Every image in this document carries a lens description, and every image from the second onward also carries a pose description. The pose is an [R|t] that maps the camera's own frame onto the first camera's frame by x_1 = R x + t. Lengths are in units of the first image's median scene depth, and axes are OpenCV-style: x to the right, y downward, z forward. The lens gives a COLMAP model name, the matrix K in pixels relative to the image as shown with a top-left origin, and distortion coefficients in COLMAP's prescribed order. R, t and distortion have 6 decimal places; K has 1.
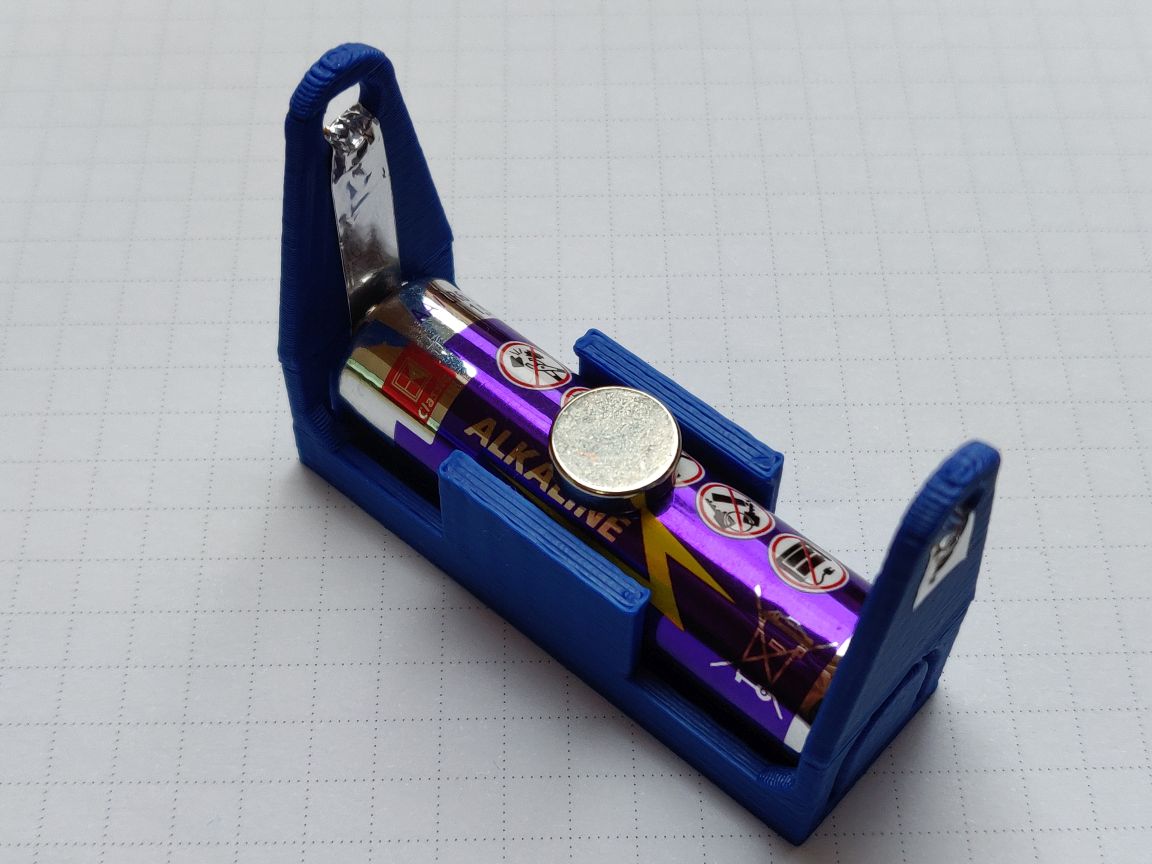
lens RADIAL K [[1743.0, 0, 574.0], [0, 1743.0, 490.4], [0, 0, 1]] dist [0.032988, -0.058534]
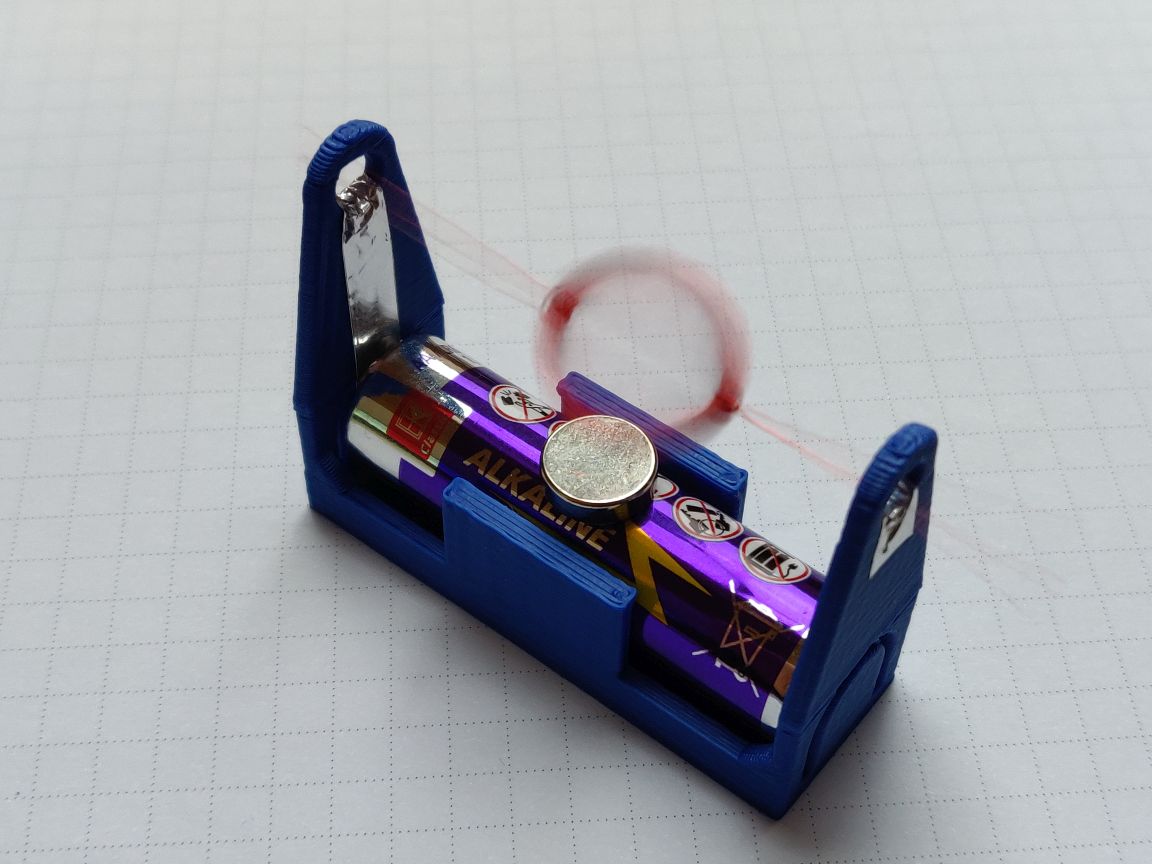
lens RADIAL K [[1743.0, 0, 574.0], [0, 1743.0, 490.4], [0, 0, 1]] dist [0.032988, -0.058534]
pose [[0.998741, -0.035981, 0.034950, -0.032680], [0.039063, 0.995000, -0.091923, 0.093293], [-0.031467, 0.093172, 0.995153, -0.121640]]
